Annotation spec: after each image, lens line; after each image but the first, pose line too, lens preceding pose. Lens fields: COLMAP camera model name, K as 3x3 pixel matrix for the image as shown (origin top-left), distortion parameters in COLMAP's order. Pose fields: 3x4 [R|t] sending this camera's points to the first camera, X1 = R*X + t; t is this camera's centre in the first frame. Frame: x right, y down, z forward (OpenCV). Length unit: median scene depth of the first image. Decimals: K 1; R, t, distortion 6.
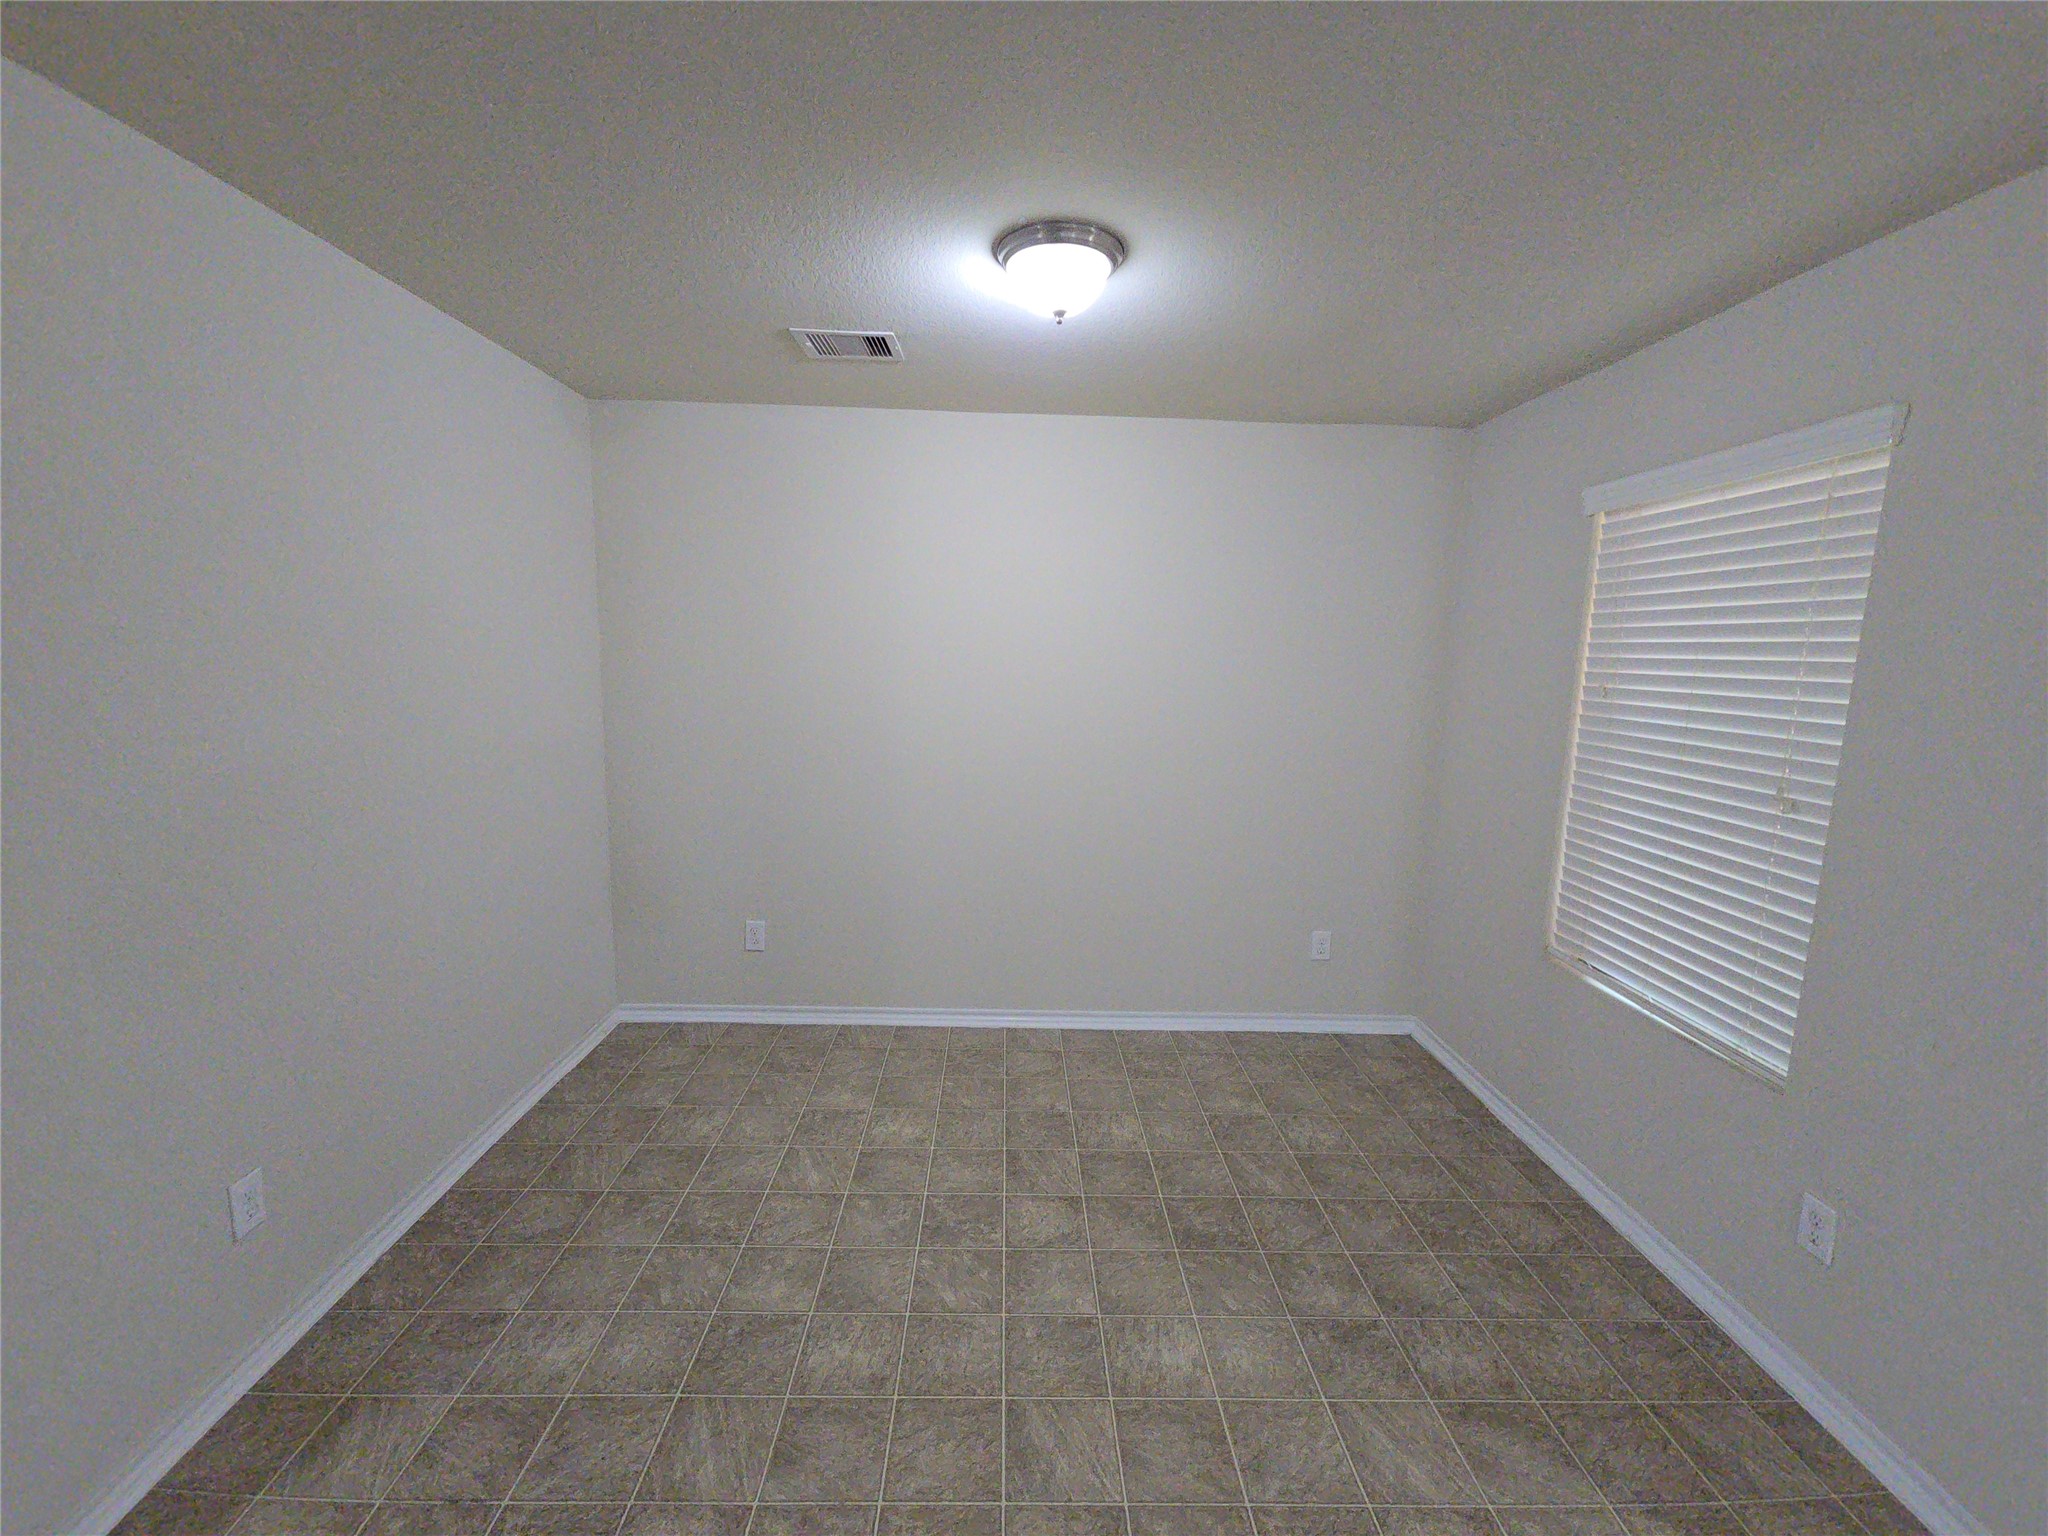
lens RADIAL K [[864.0, 0, 1021.2], [0, 864.0, 779.4], [0, 0, 1]] dist [0.000017, 0.000124]
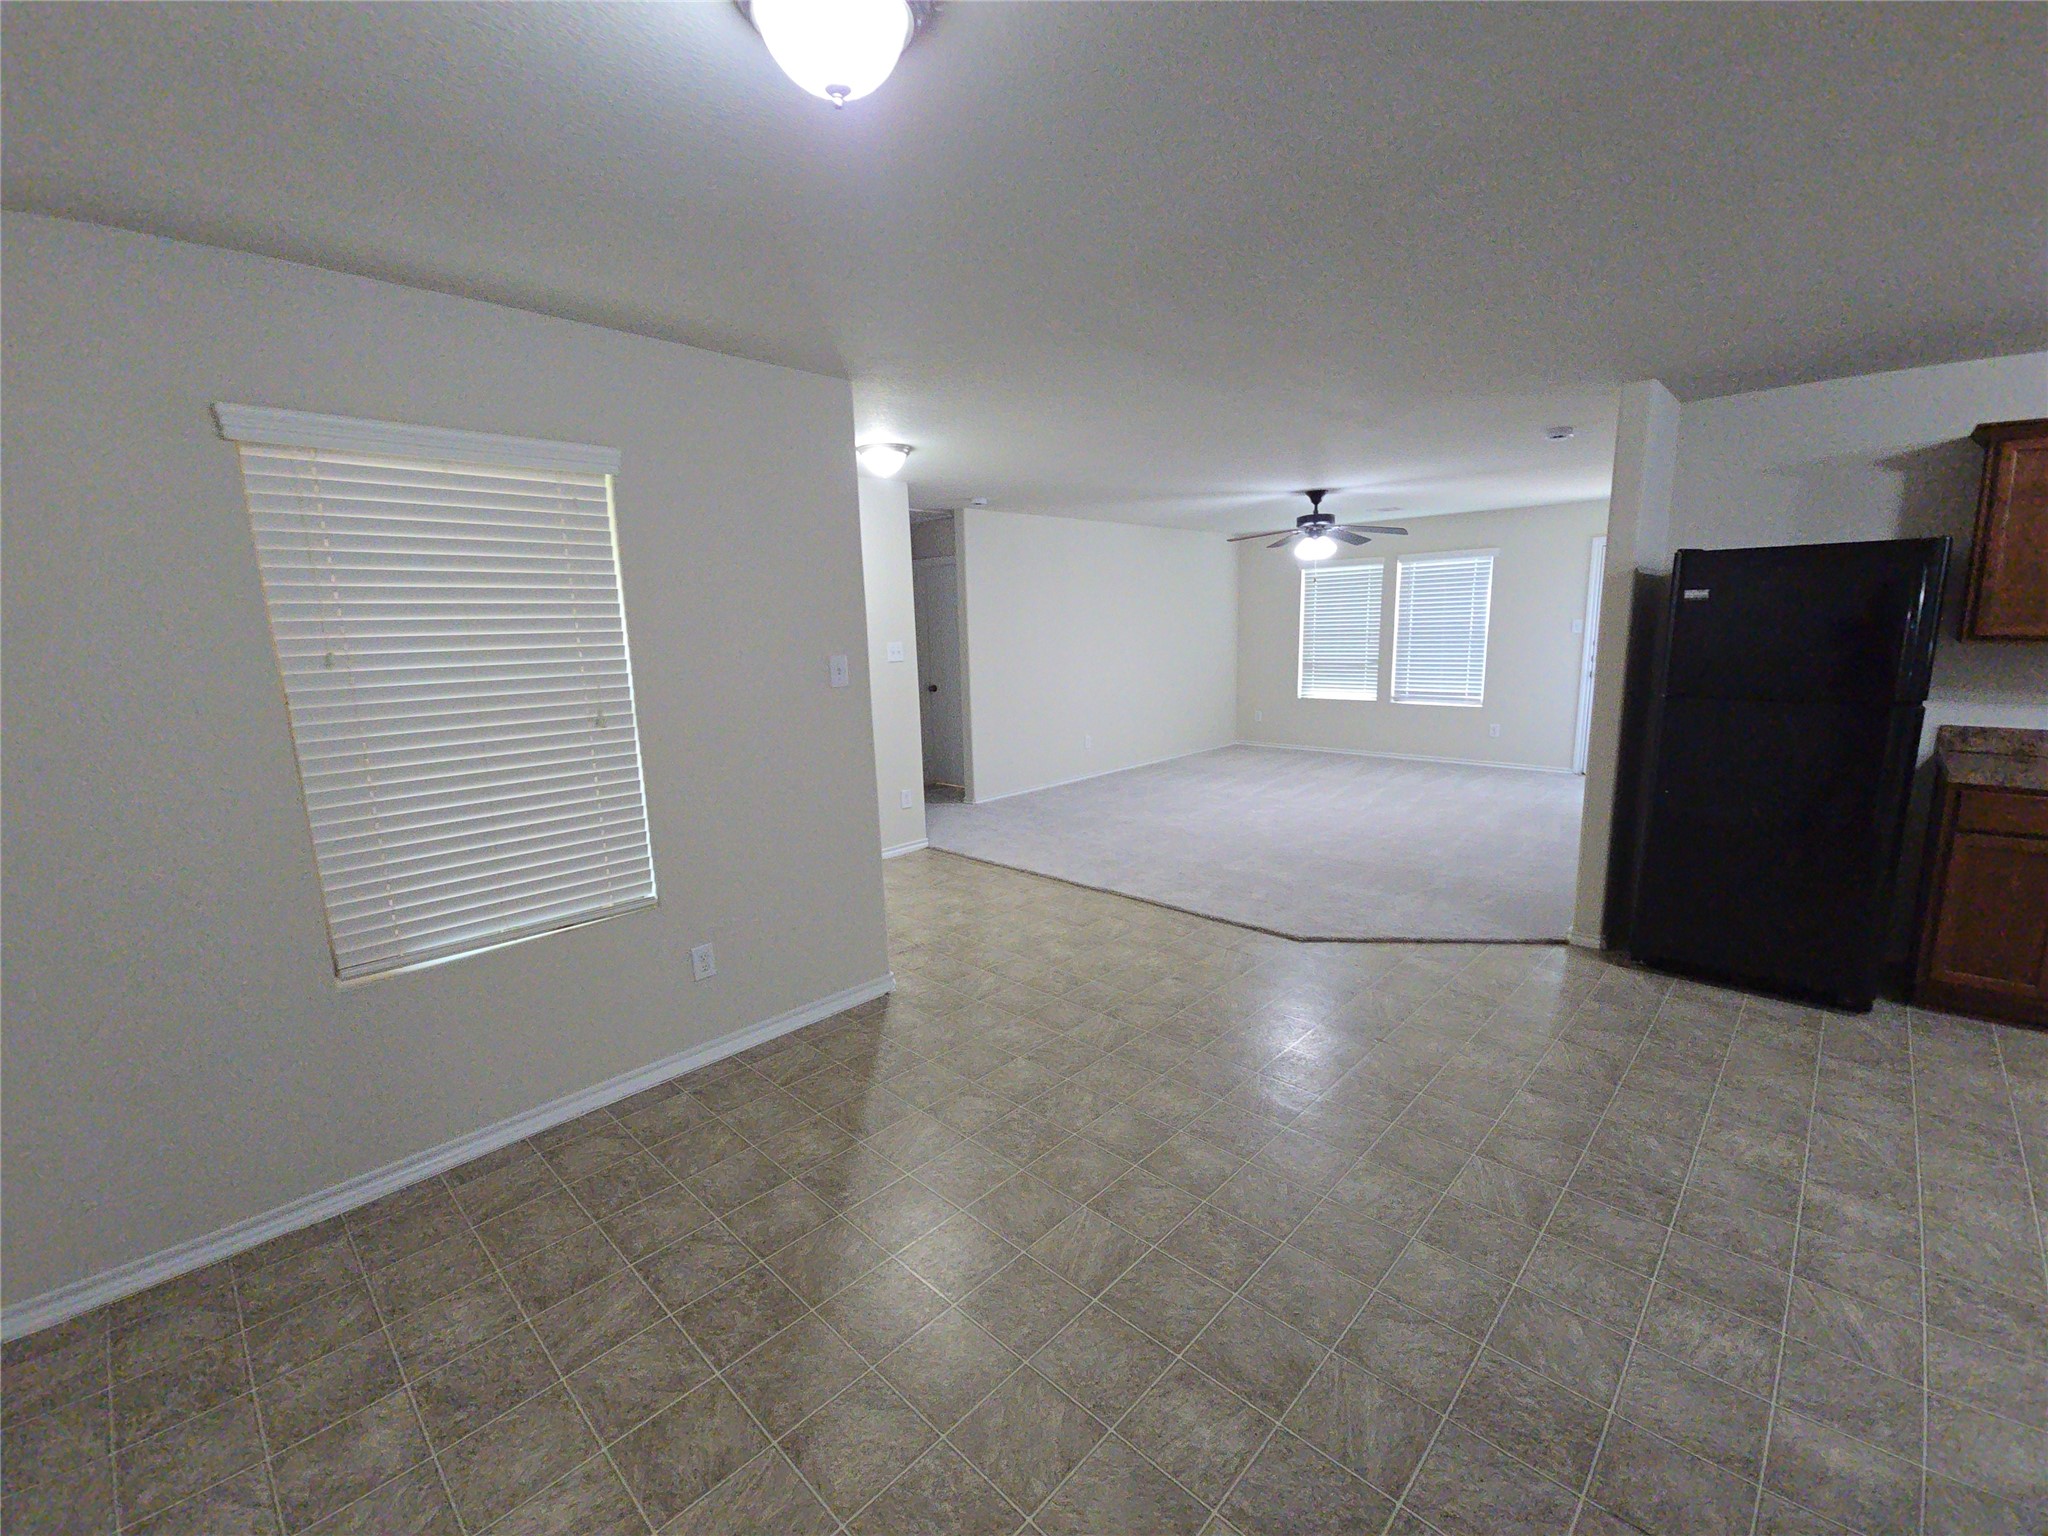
lens RADIAL K [[864.0, 0, 1021.2], [0, 864.0, 779.4], [0, 0, 1]] dist [0.000017, 0.000124]
pose [[-0.704929, -0.132435, 0.696804, -0.495062], [0.117154, 0.947179, 0.298540, -0.187708], [-0.699536, 0.292083, -0.652179, 1.255727]]
